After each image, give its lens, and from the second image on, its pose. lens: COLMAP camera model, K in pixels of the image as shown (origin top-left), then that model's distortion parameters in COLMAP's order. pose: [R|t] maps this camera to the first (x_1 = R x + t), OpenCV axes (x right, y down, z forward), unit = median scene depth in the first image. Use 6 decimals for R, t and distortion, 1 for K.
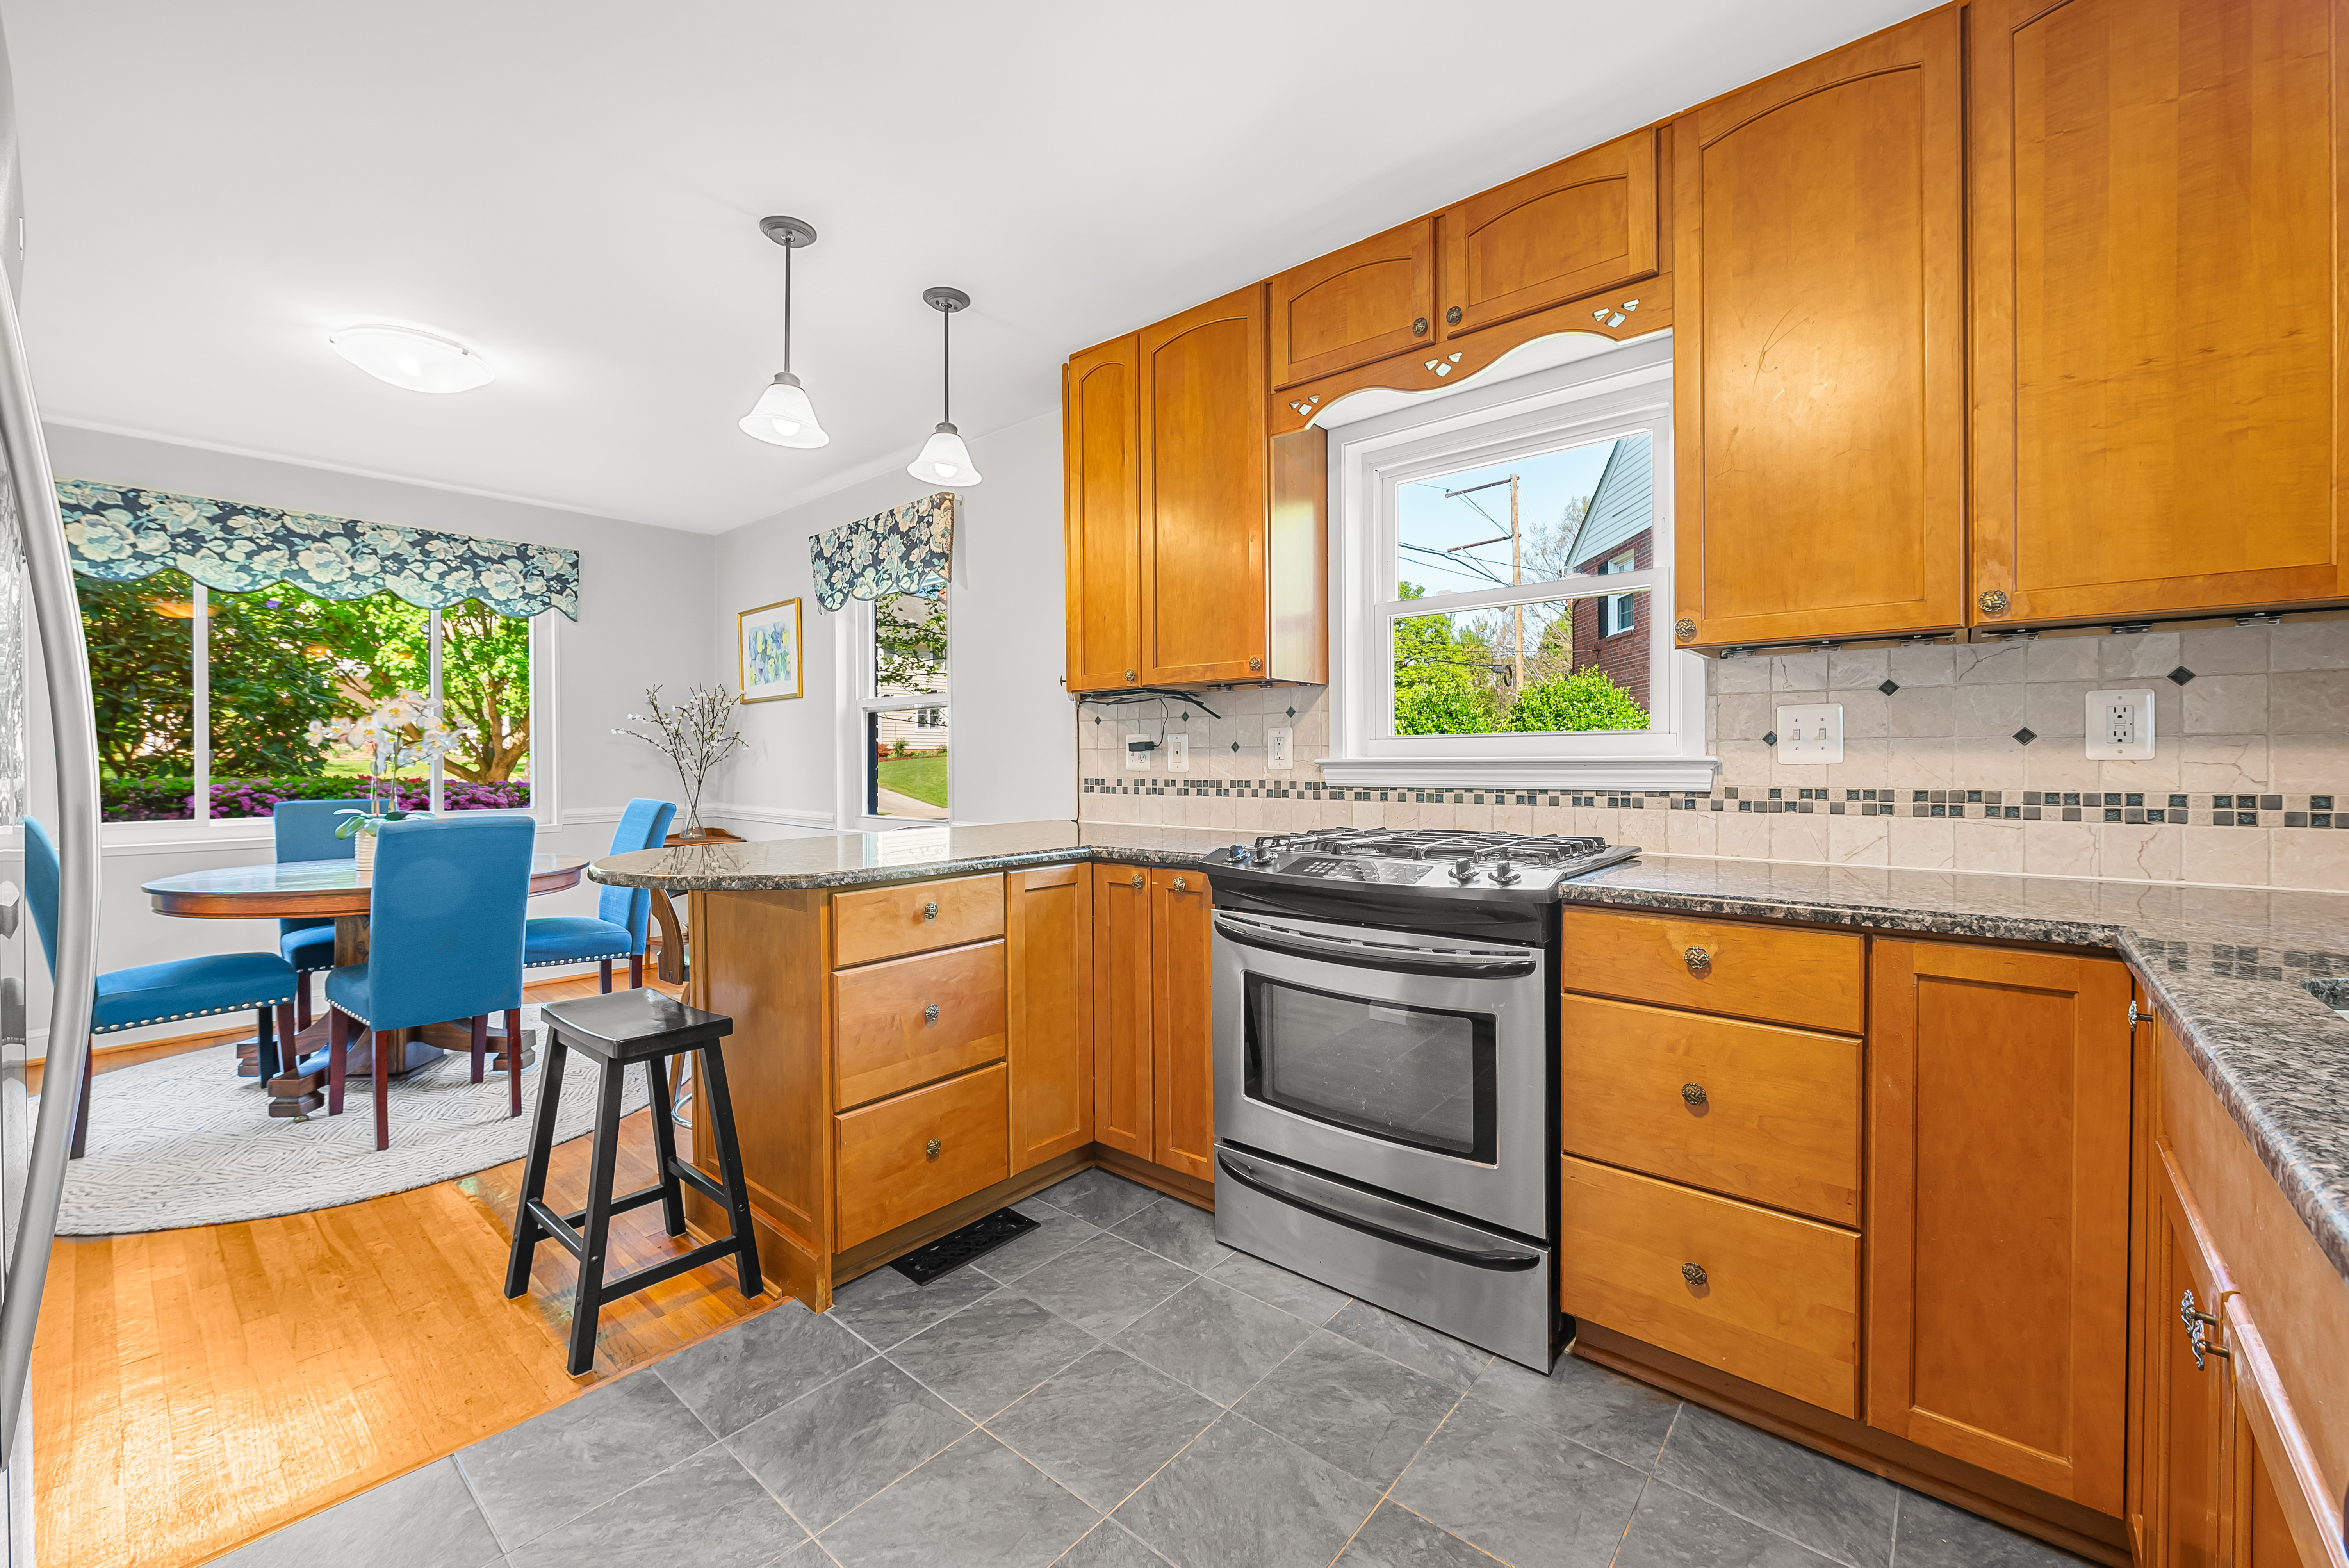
lens RADIAL K [[935.2, 0, 1179.6], [0, 935.2, 773.8], [0, 0, 1]] dist [-0.005717, -0.000126]
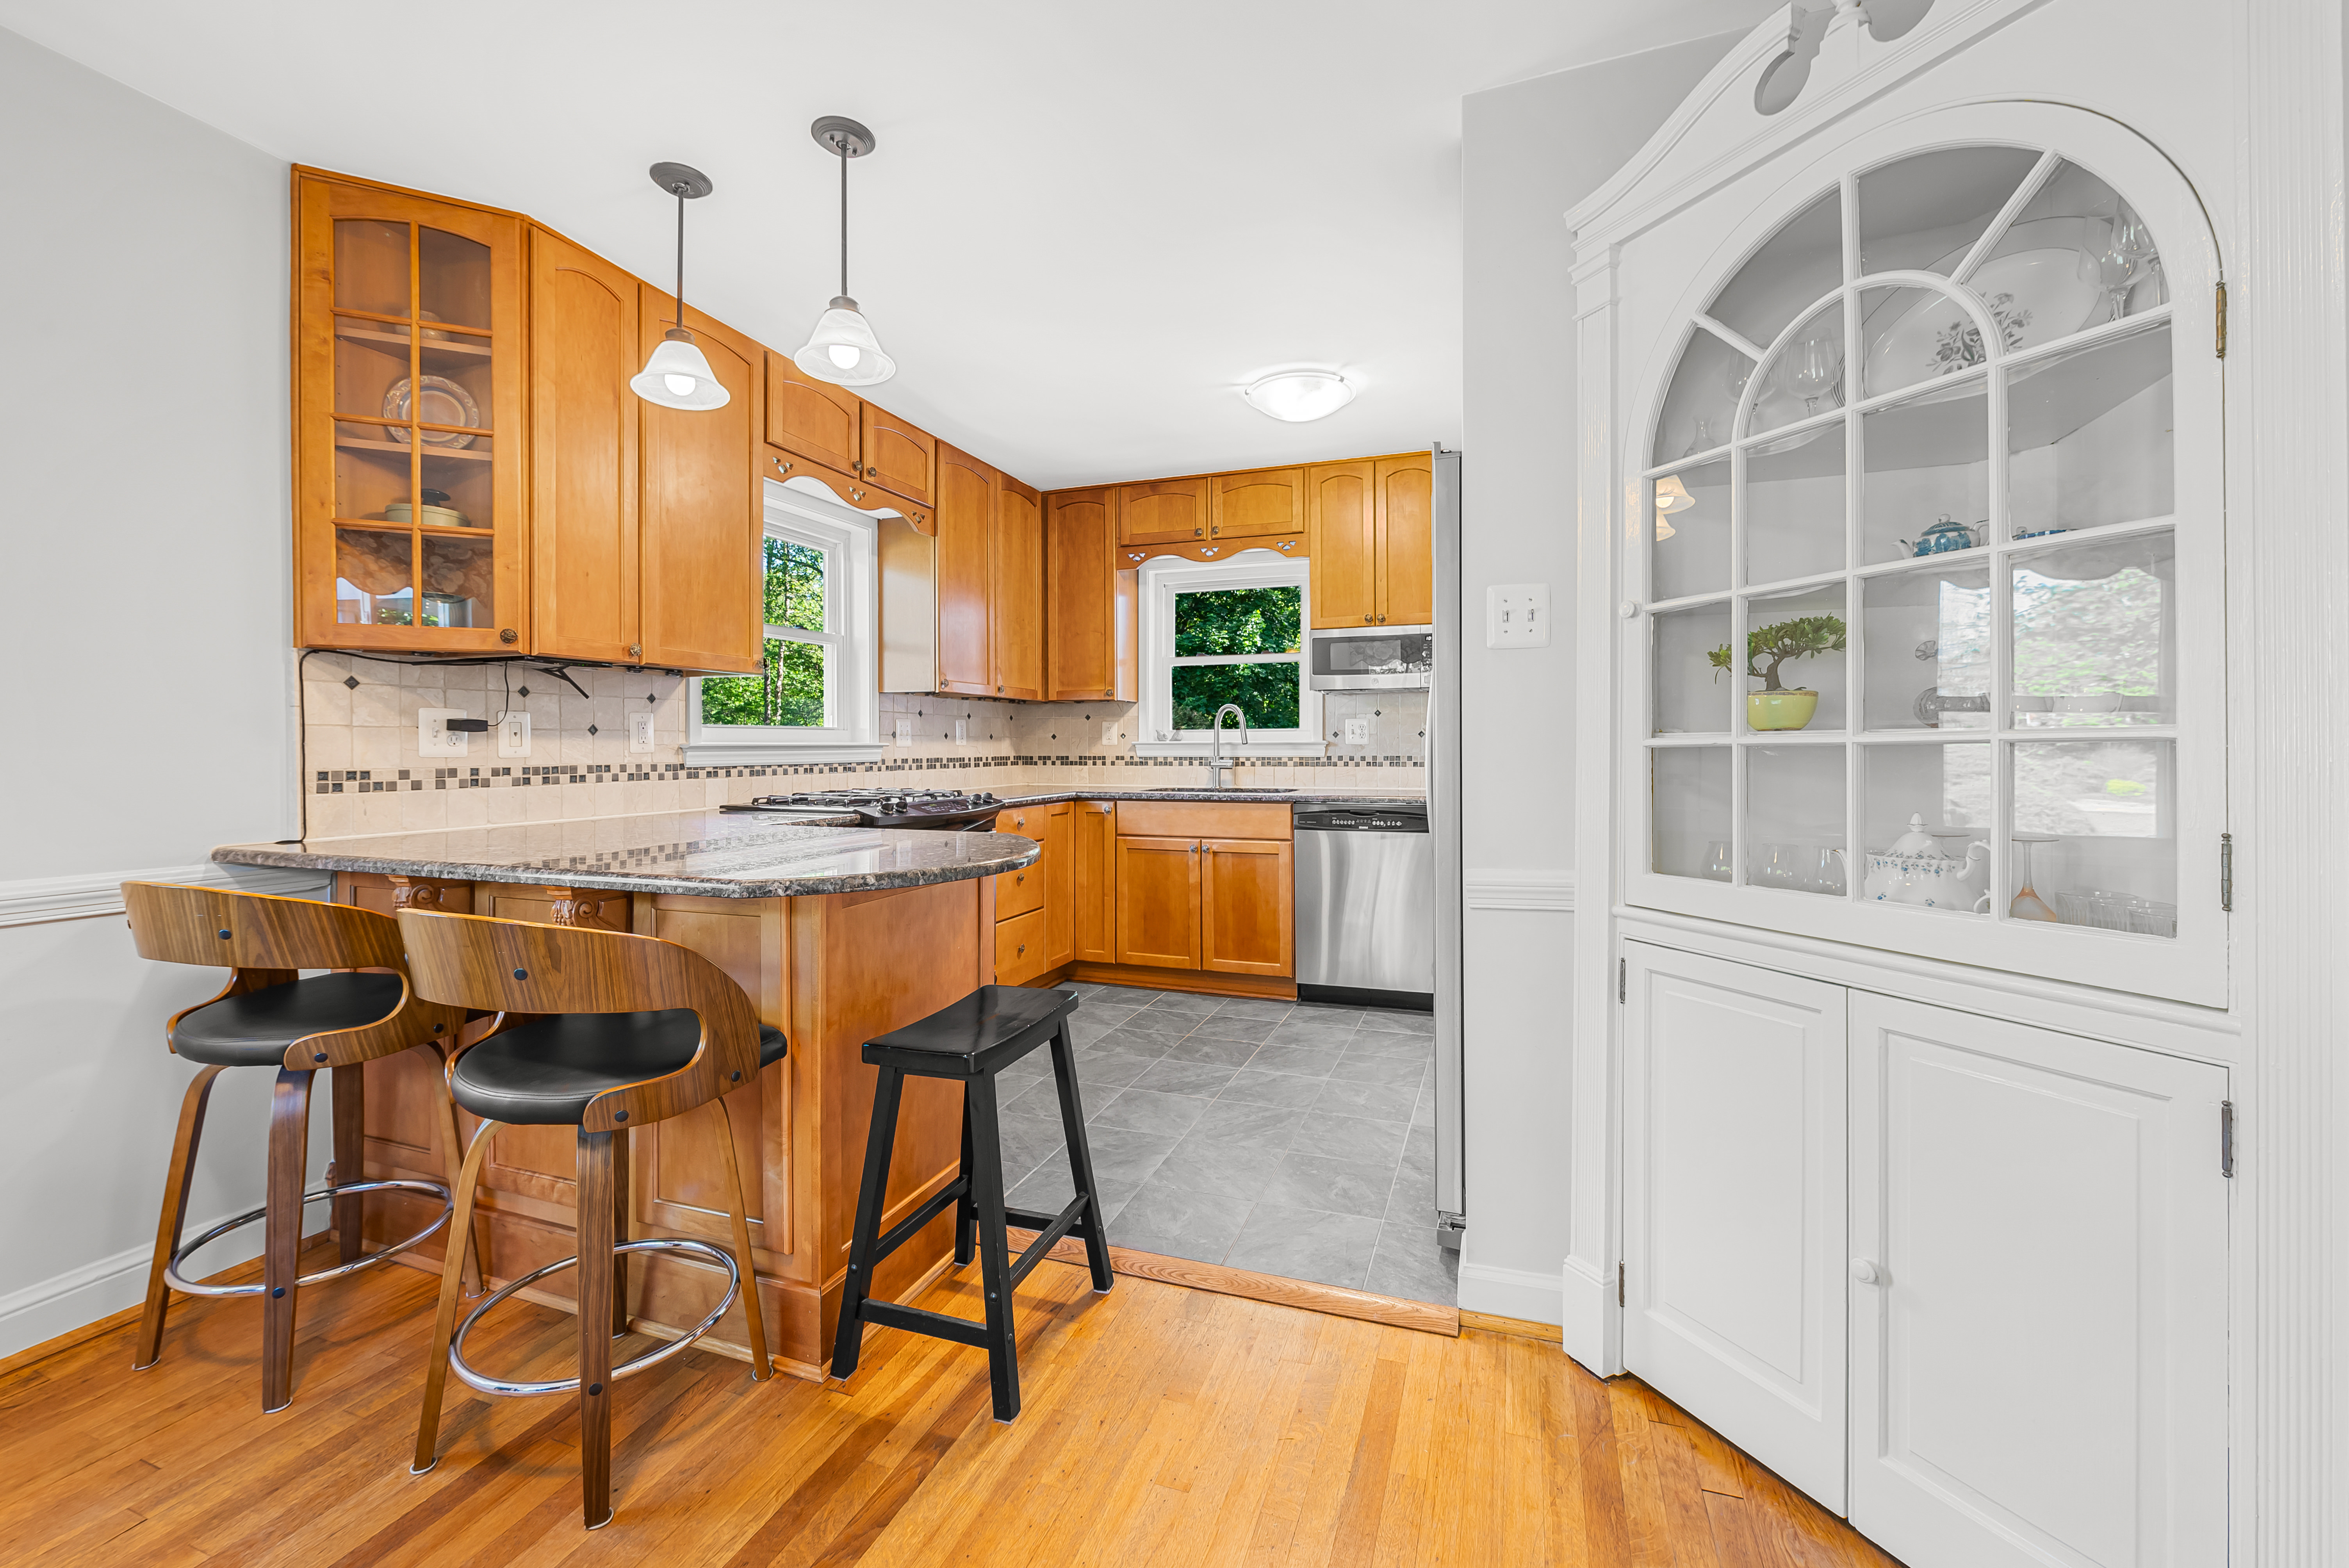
lens RADIAL K [[942.1, 0, 1181.1], [0, 942.1, 743.5], [0, 0, 1]] dist [-0.006169, 0.000206]
pose [[-0.353595, 0.006364, 0.935377, -1.017866], [0.016725, 0.999860, -0.000480, -0.004542], [-0.935249, 0.015474, -0.353652, 0.764518]]
